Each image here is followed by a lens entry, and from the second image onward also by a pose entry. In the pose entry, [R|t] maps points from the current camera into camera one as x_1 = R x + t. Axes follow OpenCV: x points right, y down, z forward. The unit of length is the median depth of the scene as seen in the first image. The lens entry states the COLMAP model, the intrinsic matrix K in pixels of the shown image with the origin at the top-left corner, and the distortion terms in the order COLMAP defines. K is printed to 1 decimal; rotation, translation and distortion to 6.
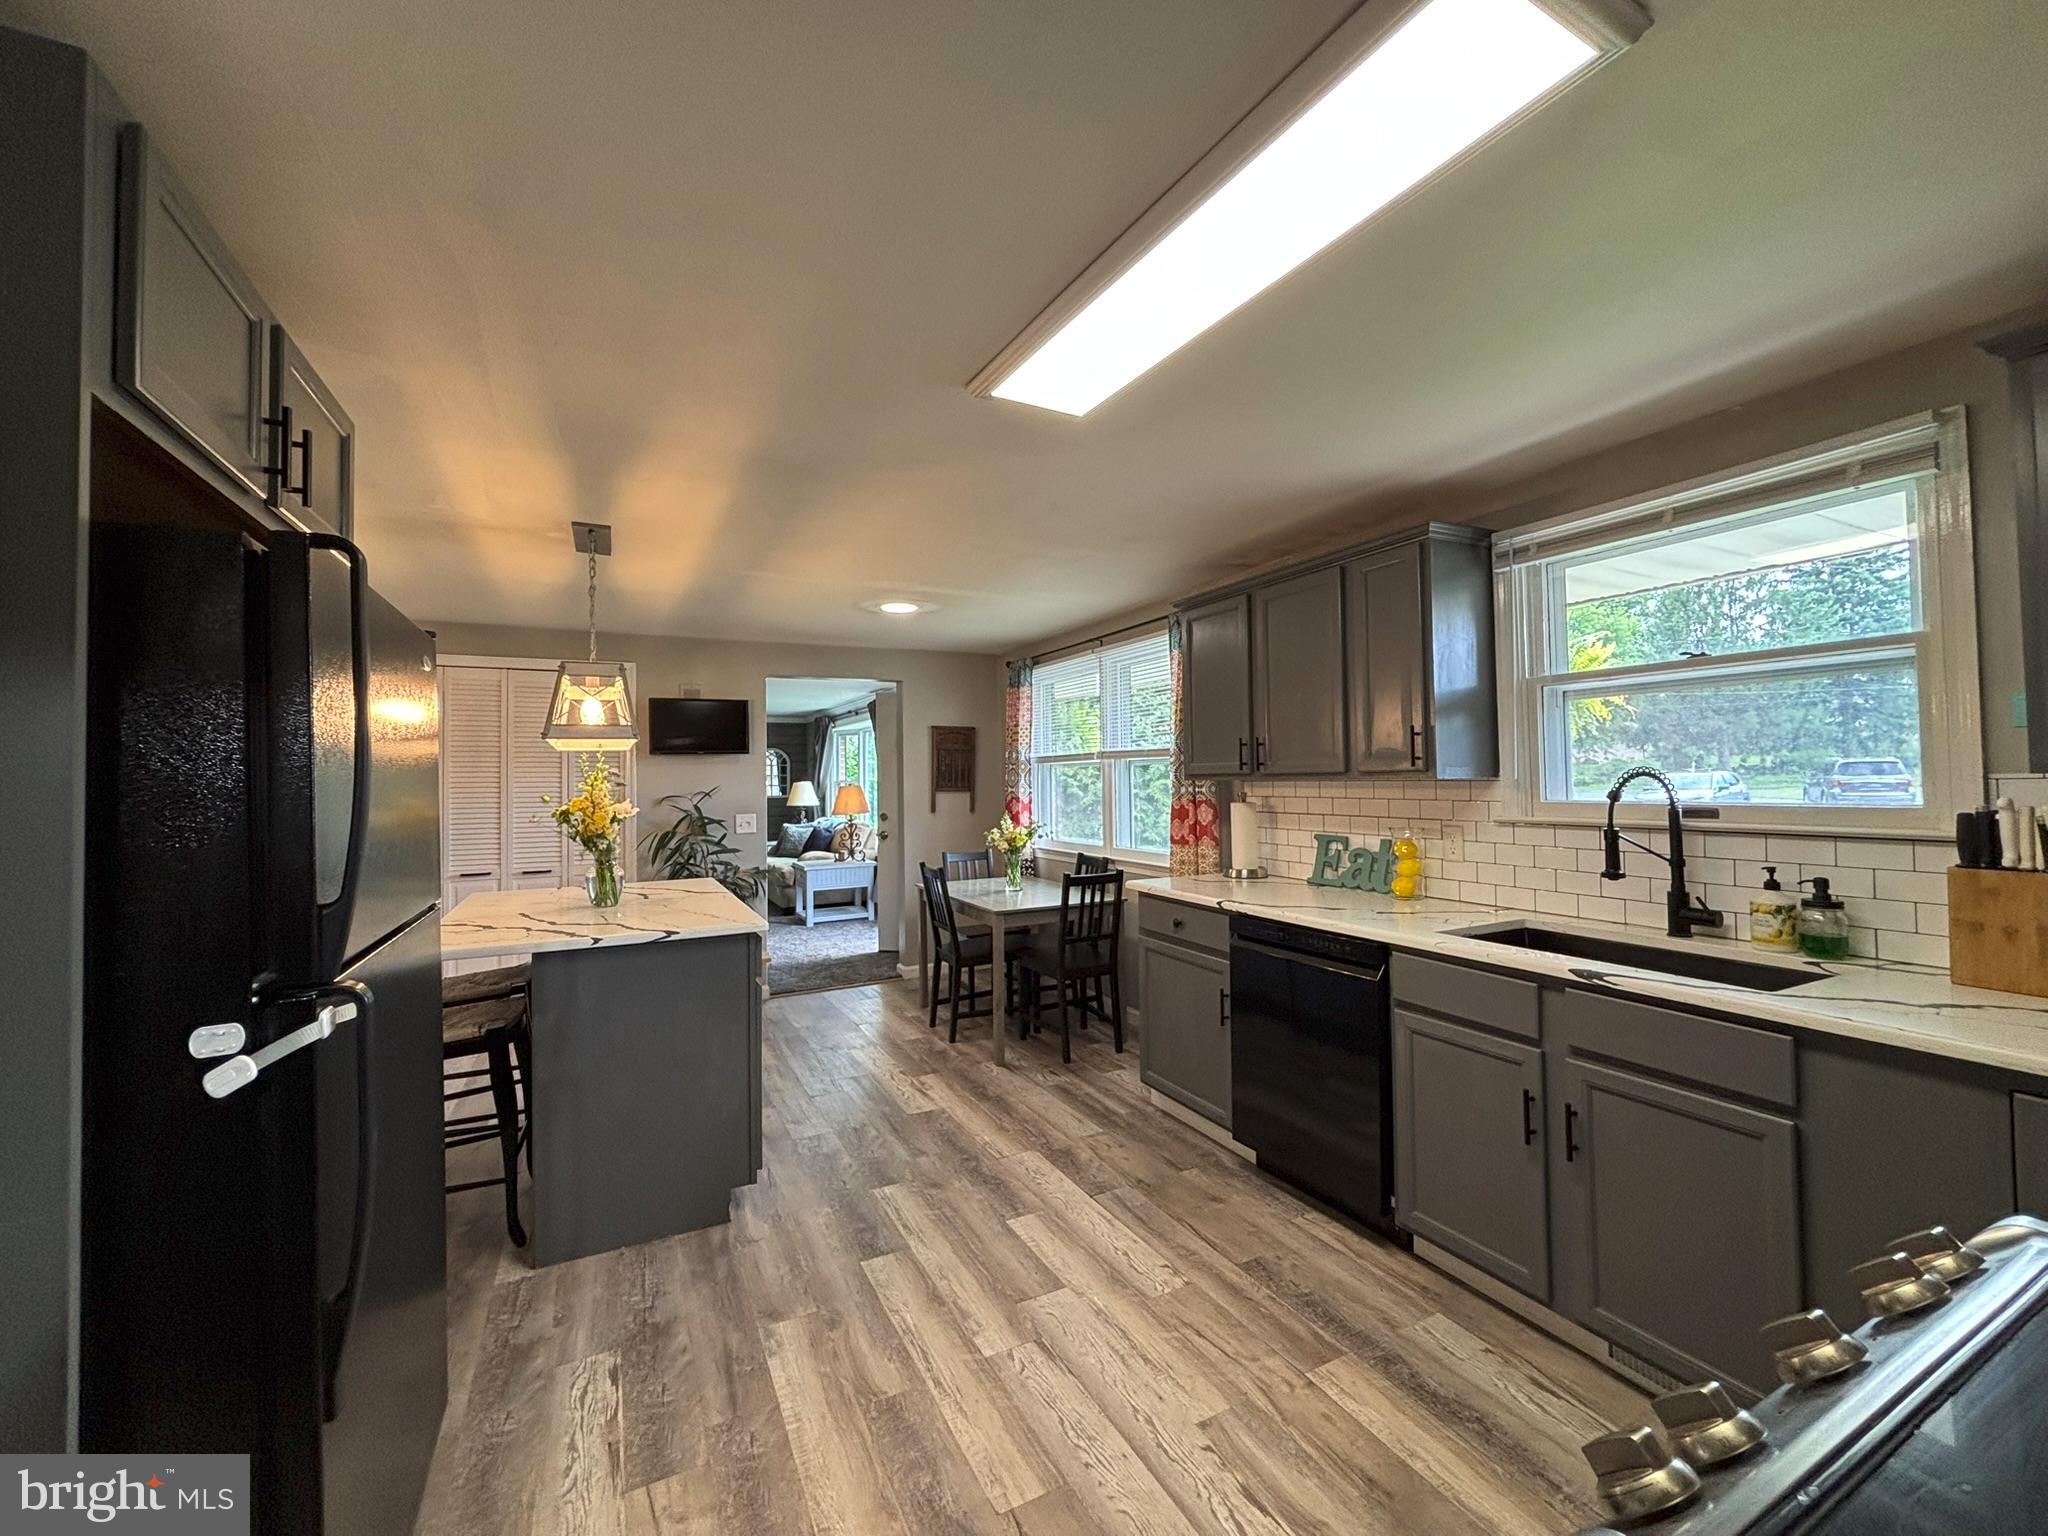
lens RADIAL K [[829.5, 0, 1026.5], [0, 829.5, 757.4], [0, 0, 1]] dist [0.000574, 0.000056]
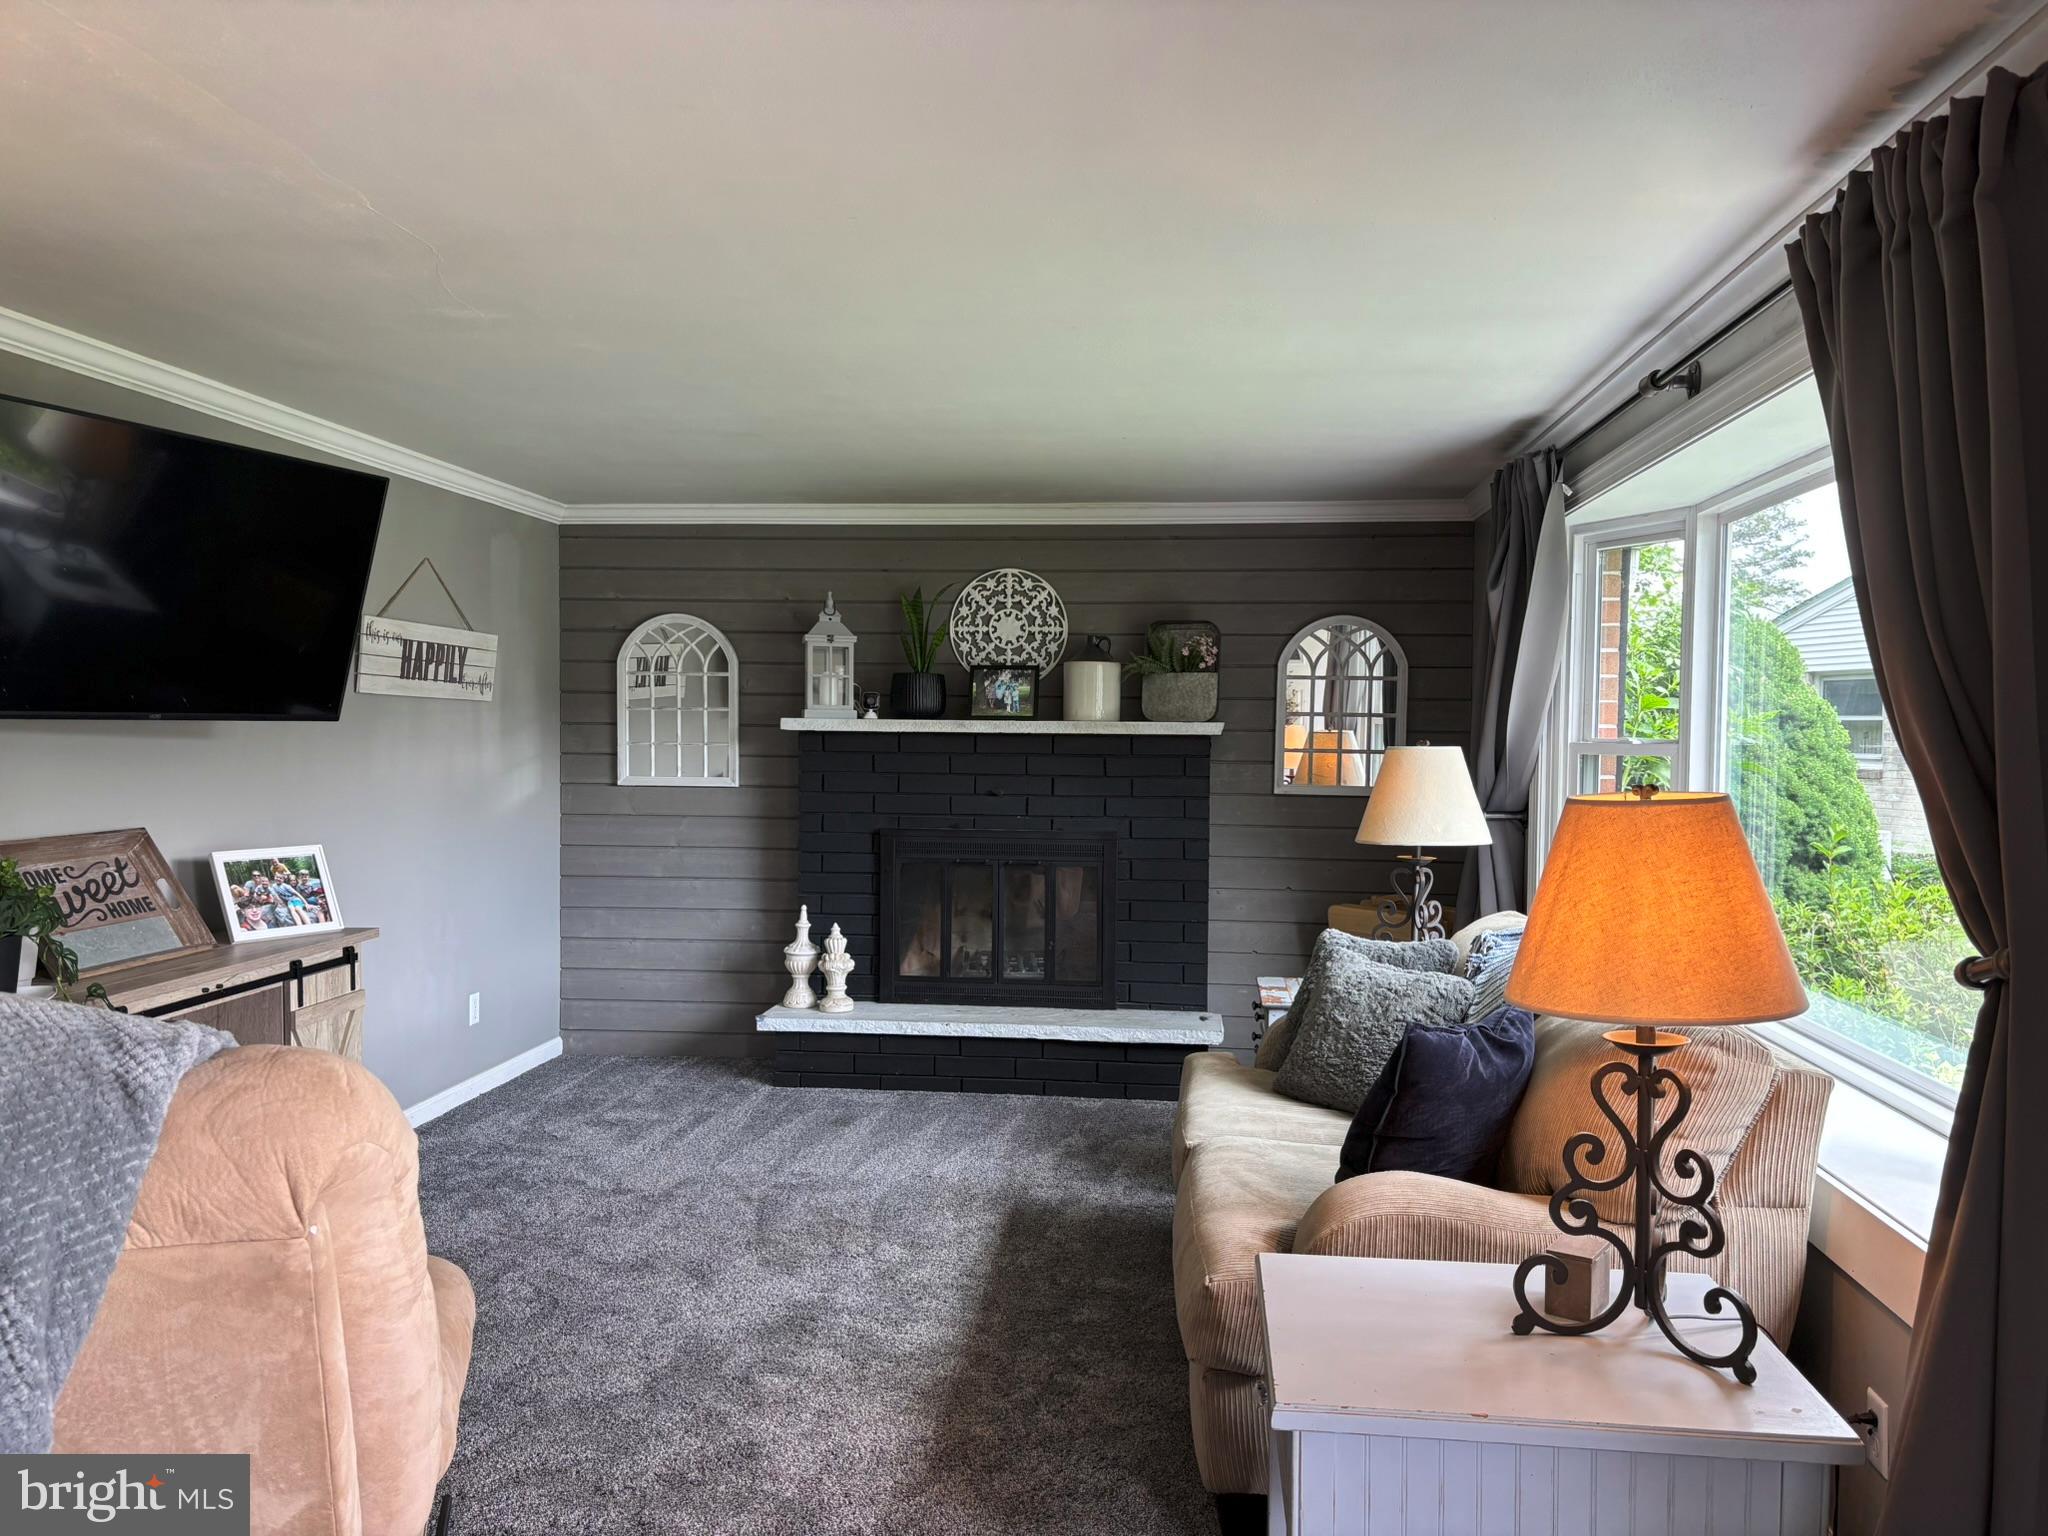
lens RADIAL K [[1552.8, 0, 1034.9], [0, 1552.8, 783.6], [0, 0, 1]] dist [0.055819, -0.065988]
pose [[0.839585, 0.043816, -0.541458, -0.446011], [-0.008484, 0.997678, 0.067580, 0.041115], [0.543162, -0.052145, 0.838007, 2.044875]]
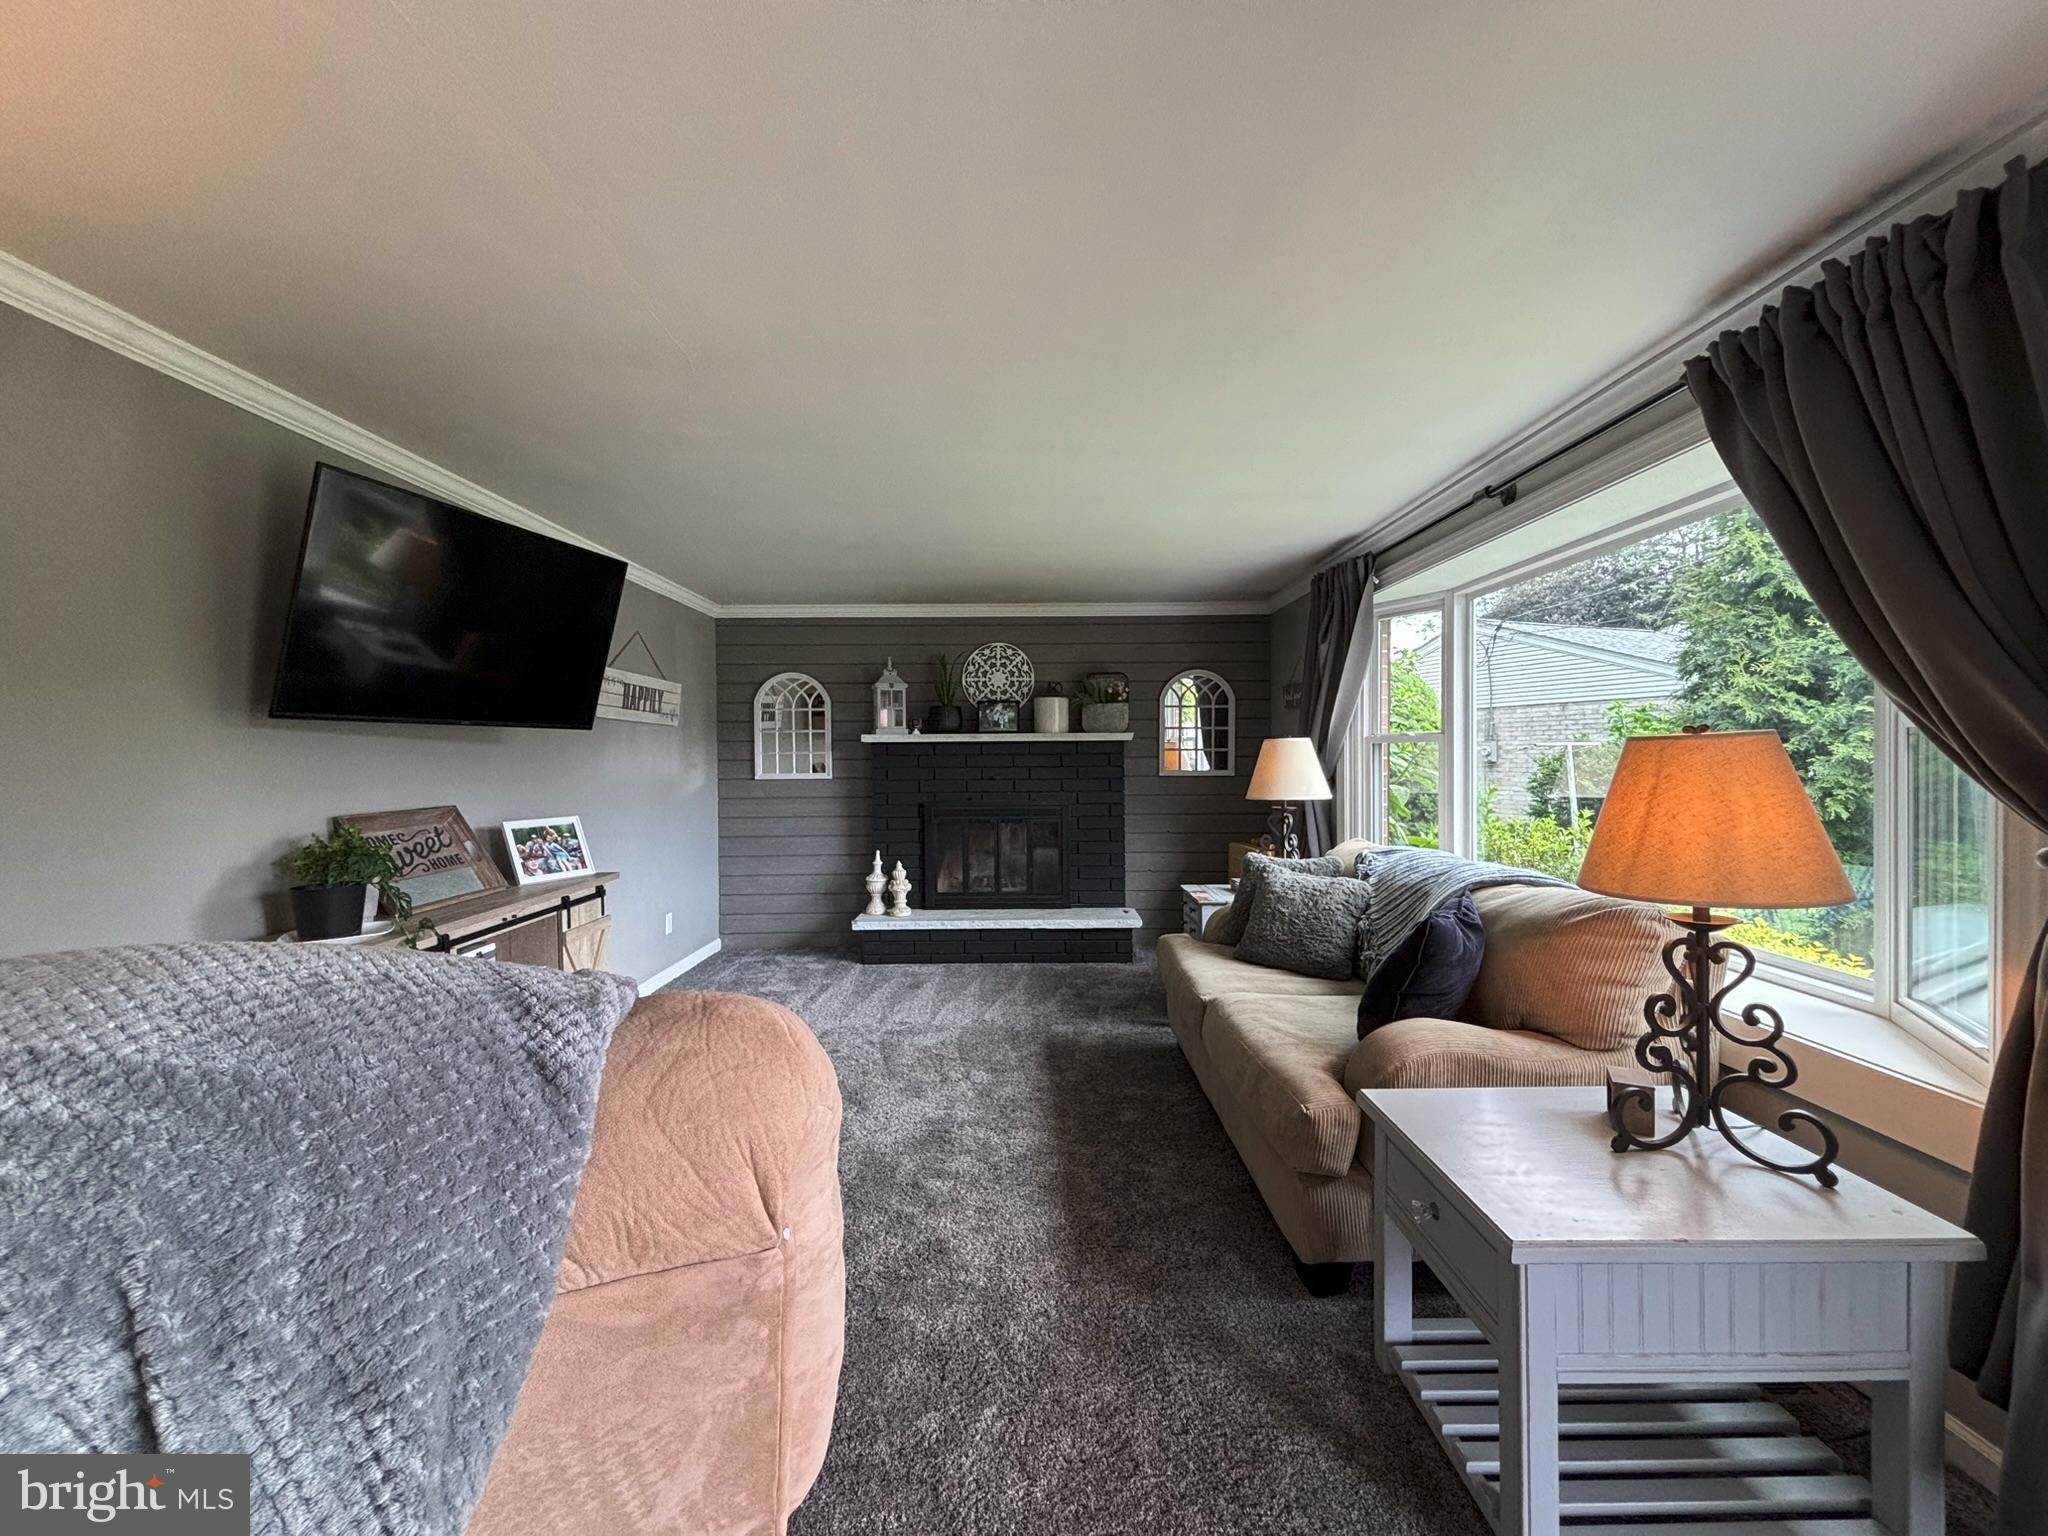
lens RADIAL K [[829.5, 0, 1022.4], [0, 829.5, 760.8], [0, 0, 1]] dist [0.000574, 0.000056]
pose [[0.892189, 0.010599, -0.451537, -0.748193], [0.006841, 0.999293, 0.036974, 0.090225], [0.451610, -0.036077, 0.891486, 2.171891]]
